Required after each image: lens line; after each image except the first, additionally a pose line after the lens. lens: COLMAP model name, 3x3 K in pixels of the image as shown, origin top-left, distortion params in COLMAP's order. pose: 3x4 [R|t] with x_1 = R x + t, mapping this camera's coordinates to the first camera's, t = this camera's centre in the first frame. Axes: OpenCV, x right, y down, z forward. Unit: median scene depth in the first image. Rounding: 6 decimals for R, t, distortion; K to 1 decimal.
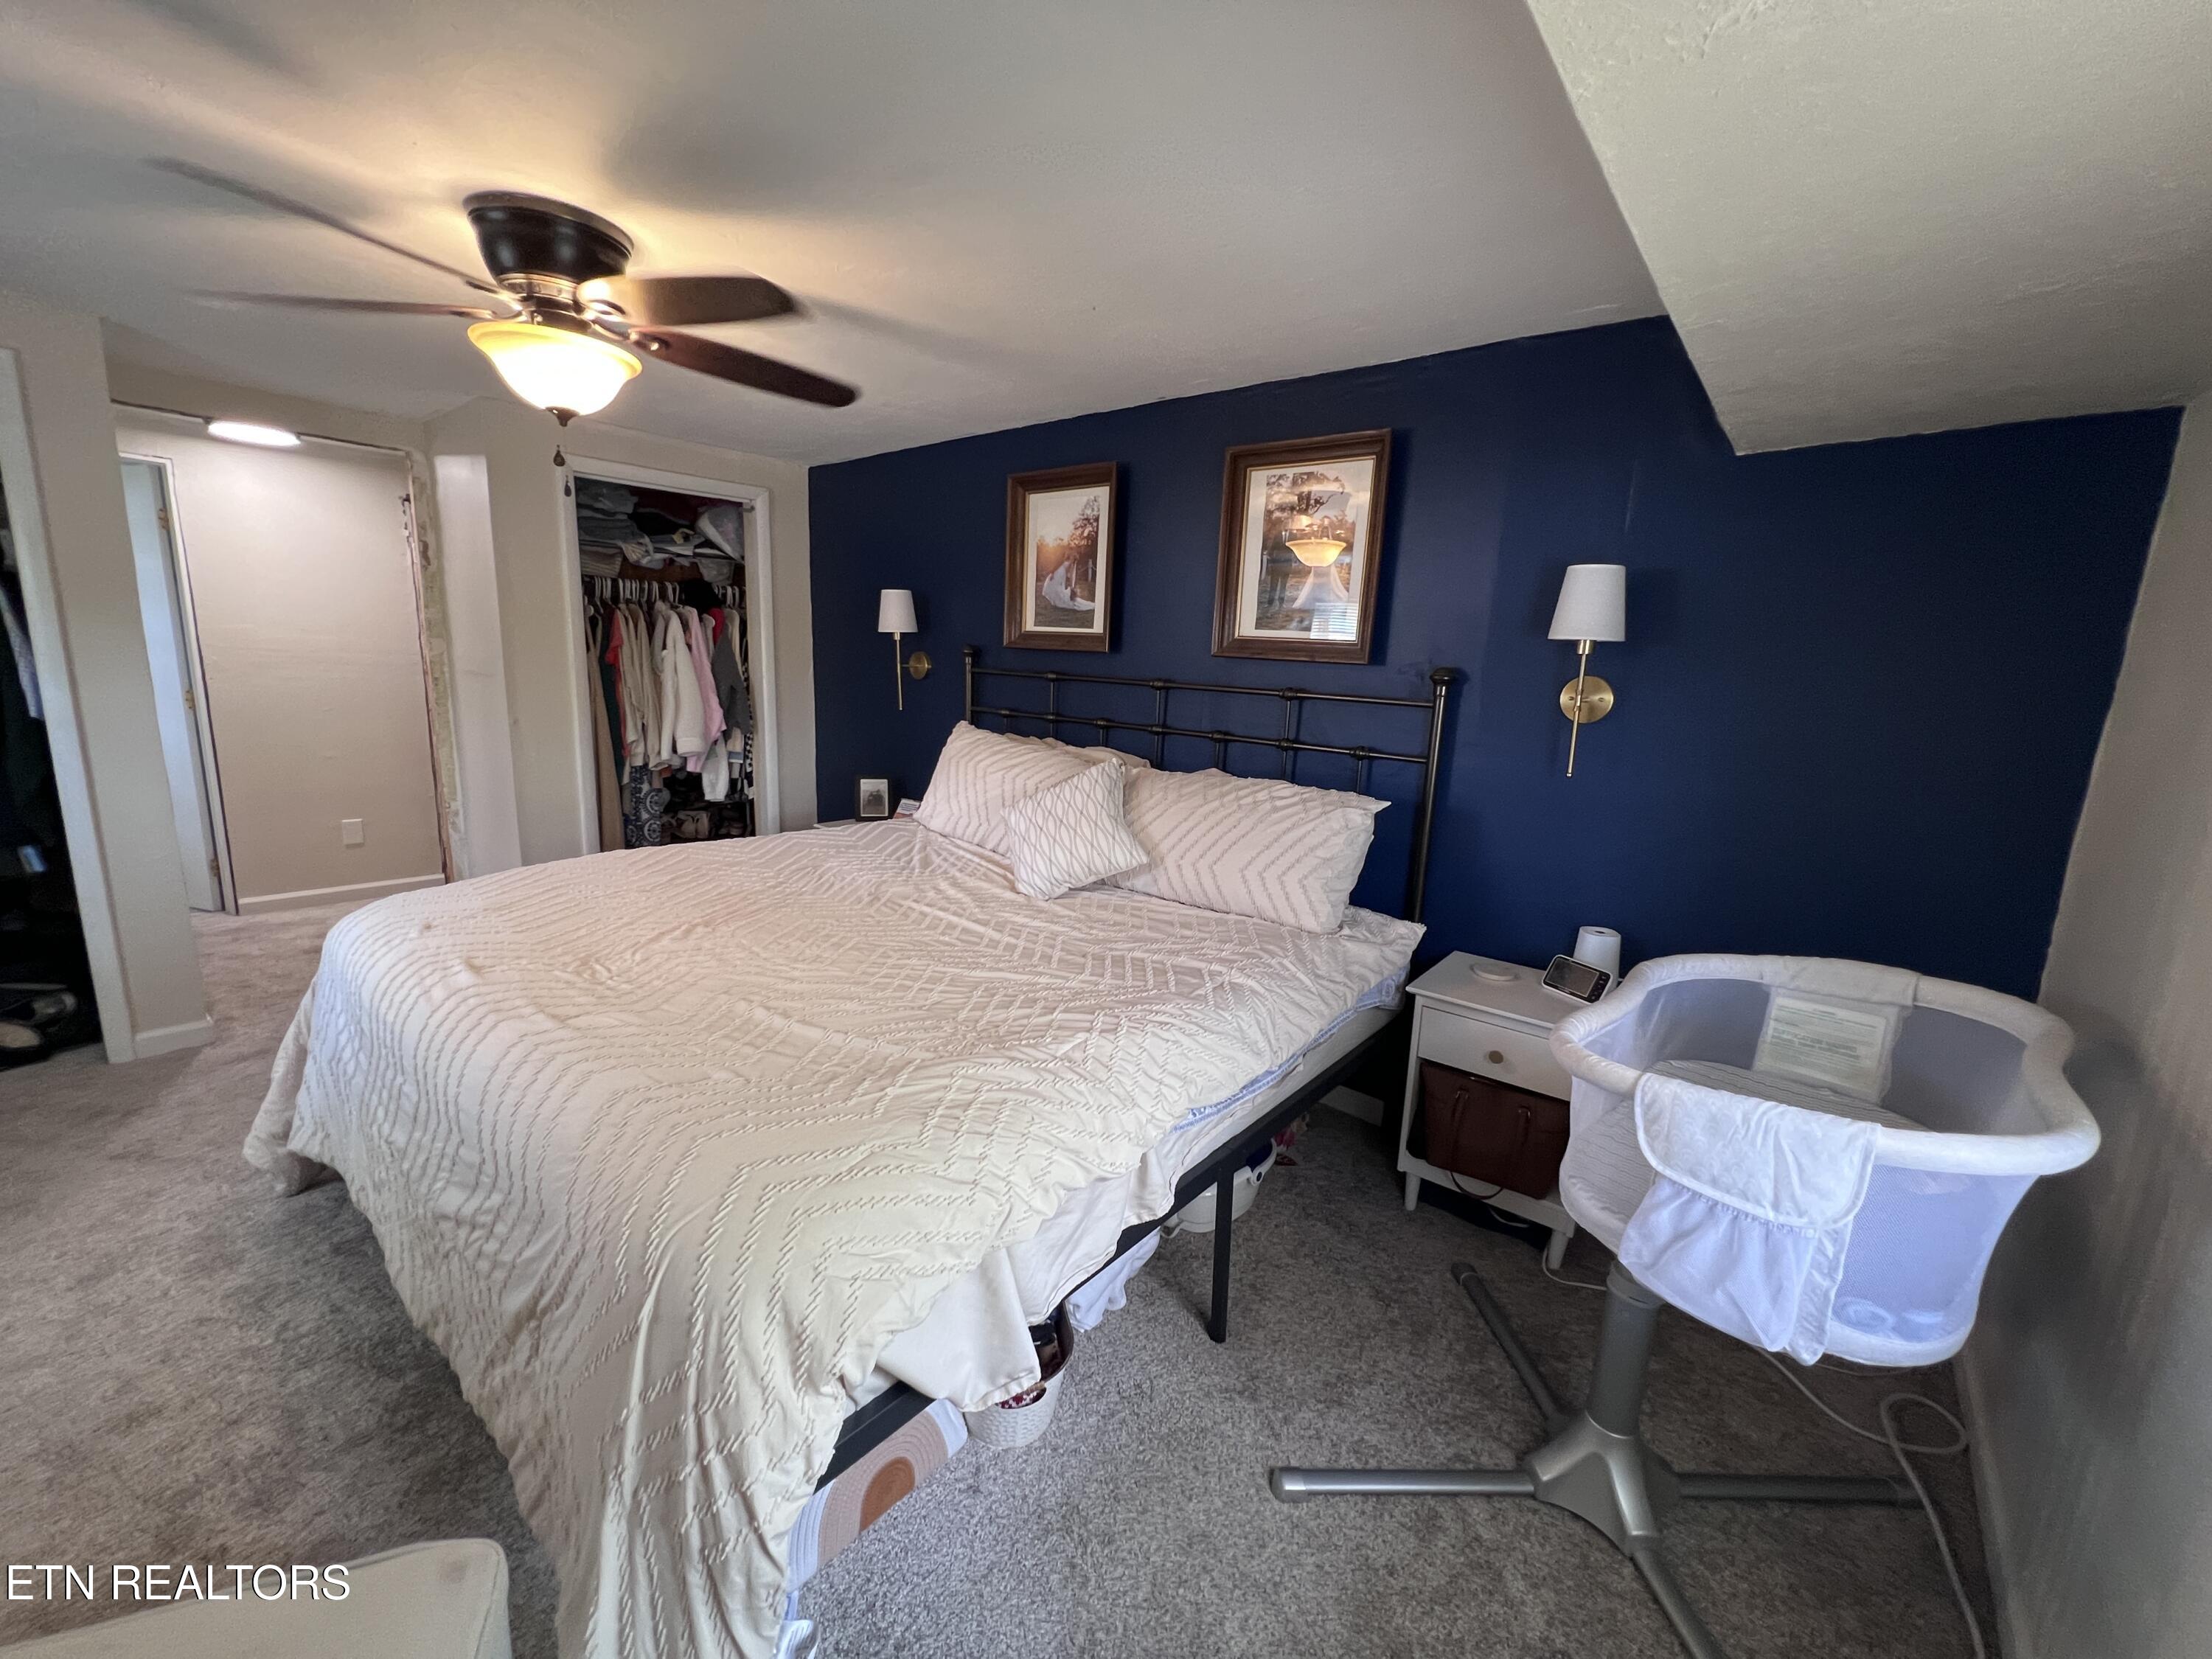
lens RADIAL K [[886.5, 0, 1089.1], [0, 886.5, 827.3], [0, 0, 1]] dist [-0.000440, 0.000602]
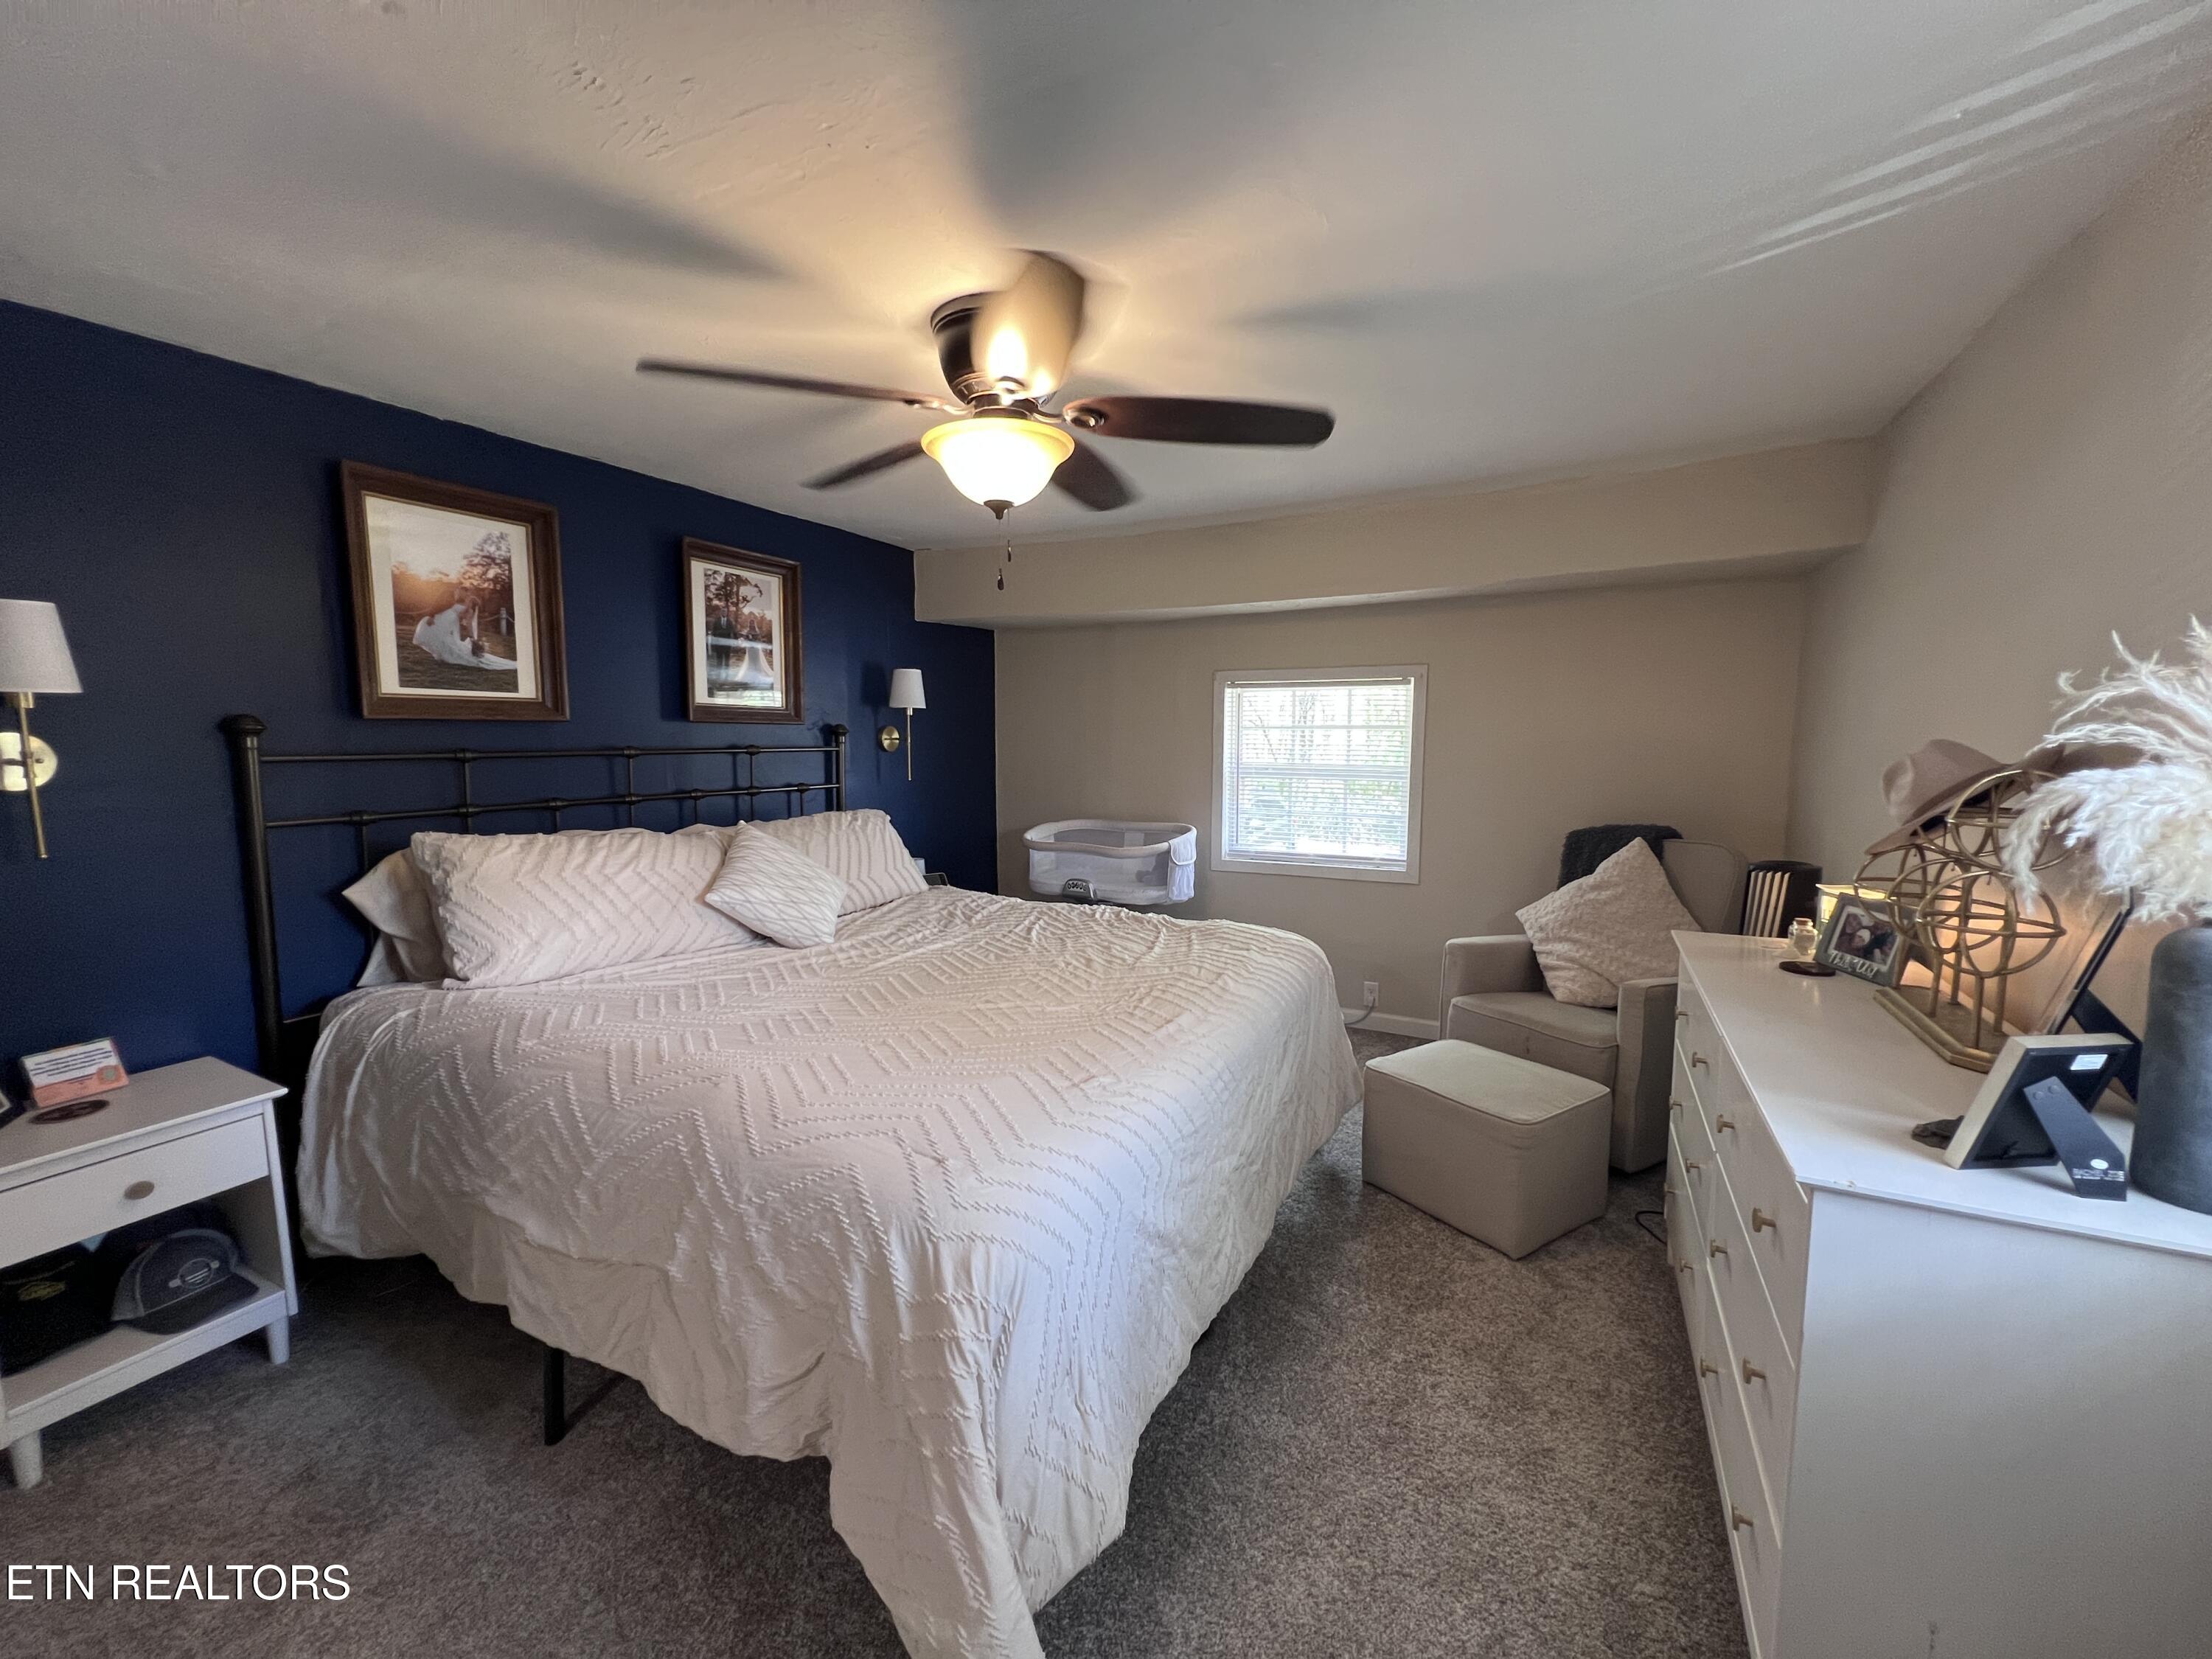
lens RADIAL K [[886.5, 0, 1090.4], [0, 886.5, 813.6], [0, 0, 1]] dist [-0.000440, 0.000602]
pose [[-0.205718, -0.129421, 0.970016, -5.896782], [0.186828, 0.967791, 0.168746, -1.017837], [-0.960612, 0.215940, -0.174913, 4.316265]]
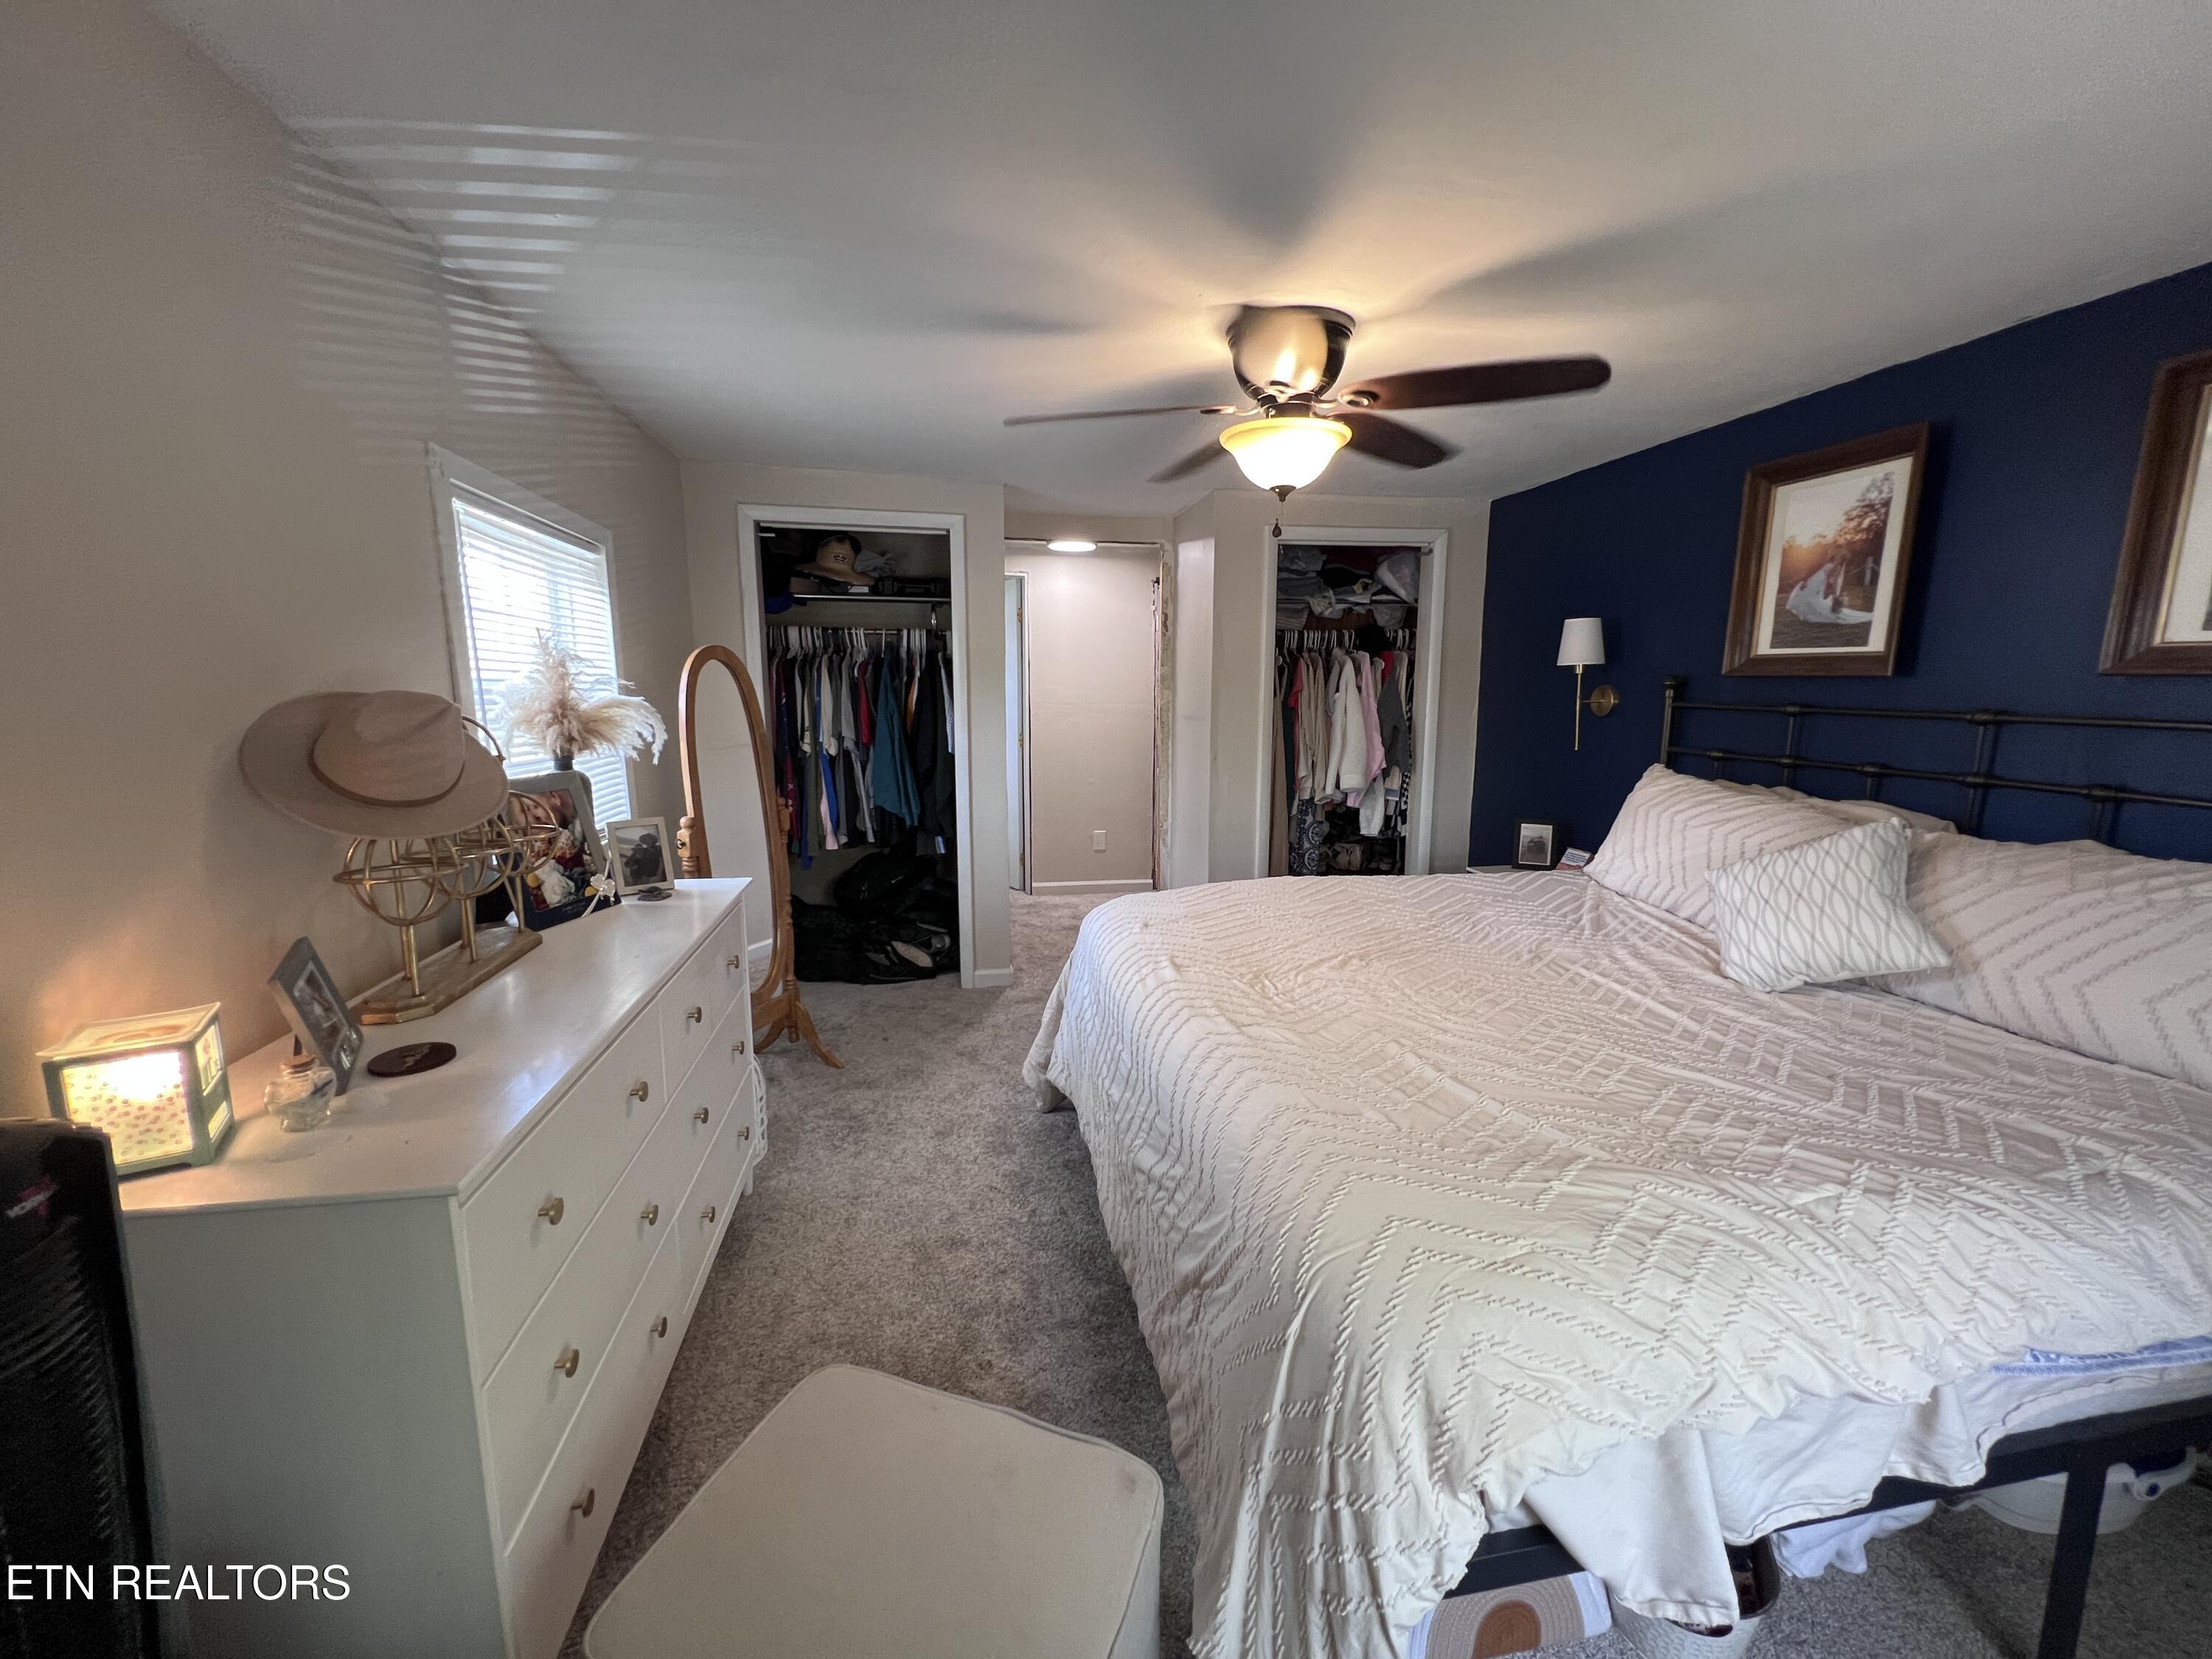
lens RADIAL K [[886.5, 0, 1097.7], [0, 886.5, 831.6], [0, 0, 1]] dist [-0.000440, 0.000602]
pose [[0.764851, 0.066578, -0.640757, -0.015353], [-0.091386, 0.995800, -0.005616, -0.002953], [0.637692, 0.062852, 0.767723, 0.005281]]
